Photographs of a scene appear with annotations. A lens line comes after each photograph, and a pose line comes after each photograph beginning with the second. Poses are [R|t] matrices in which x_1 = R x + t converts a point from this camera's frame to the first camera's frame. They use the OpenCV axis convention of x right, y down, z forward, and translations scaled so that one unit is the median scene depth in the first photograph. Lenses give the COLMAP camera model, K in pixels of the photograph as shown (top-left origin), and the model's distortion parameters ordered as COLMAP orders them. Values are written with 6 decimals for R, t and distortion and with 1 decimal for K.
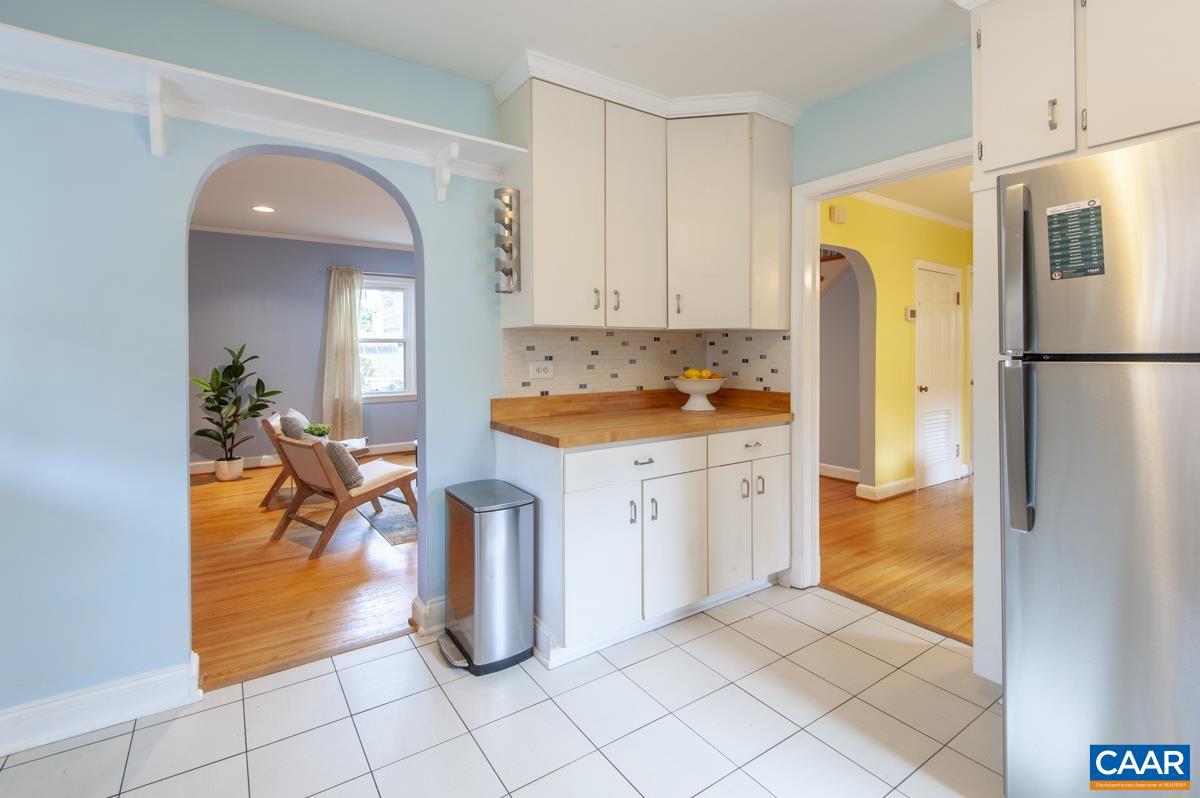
lens RADIAL K [[544.6, 0, 596.8], [0, 544.6, 355.1], [0, 0, 1]] dist [0.002994, -0.001580]
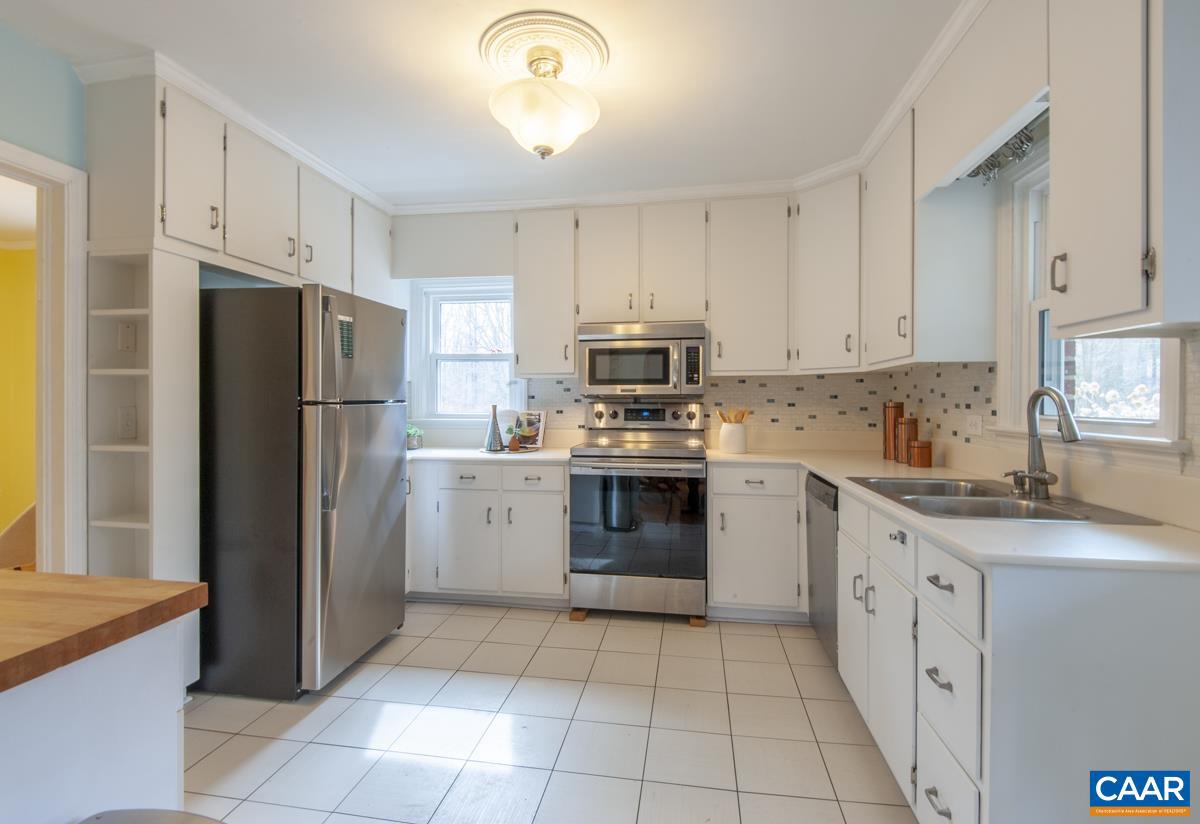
lens RADIAL K [[560.1, 0, 601.0], [0, 560.1, 403.3], [0, 0, 1]] dist [0.002521, -0.000221]
pose [[-0.721064, -0.002261, 0.692865, -0.479700], [0.005468, 0.999945, 0.008954, -0.002014], [-0.692847, 0.010245, -0.721012, 0.825352]]
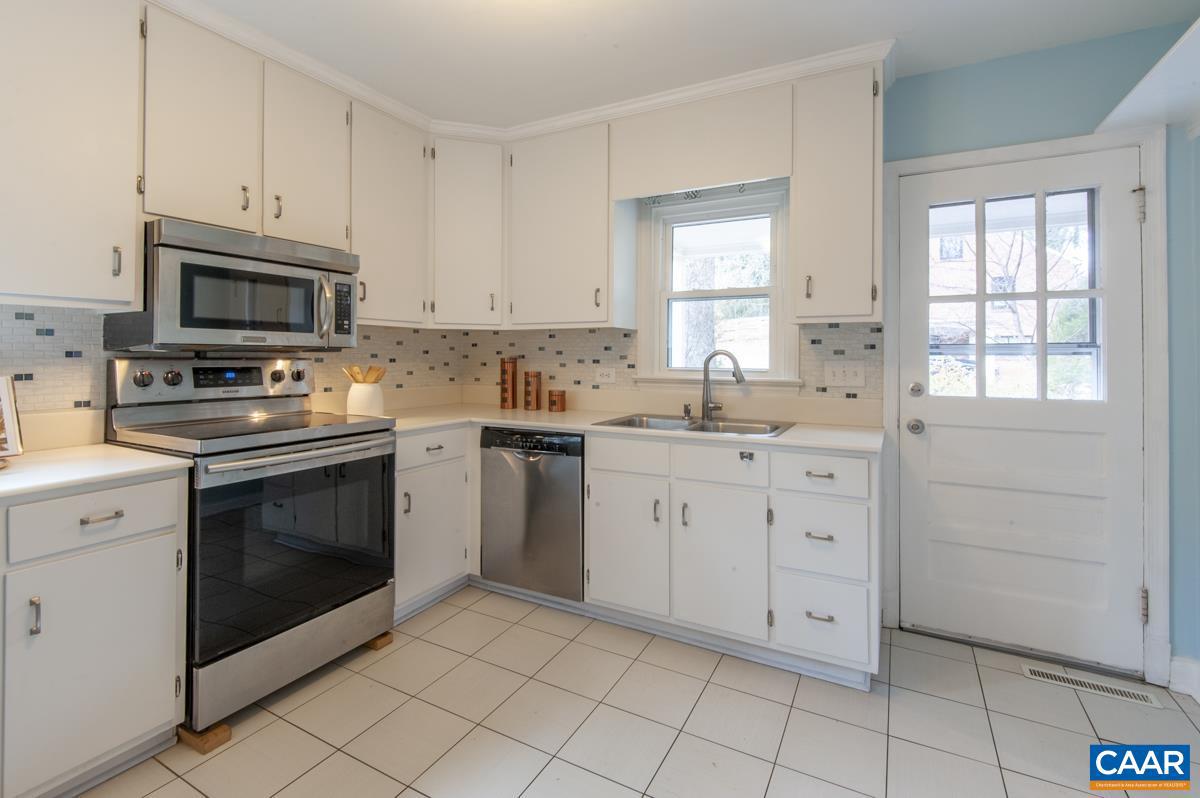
lens RADIAL K [[544.6, 0, 596.8], [0, 544.6, 355.1], [0, 0, 1]] dist [0.002994, -0.001580]
pose [[-0.887643, -0.006691, -0.460484, 0.249139], [-0.009708, 0.999944, 0.004183, -0.004240], [0.460430, 0.008184, -0.887658, 0.791944]]
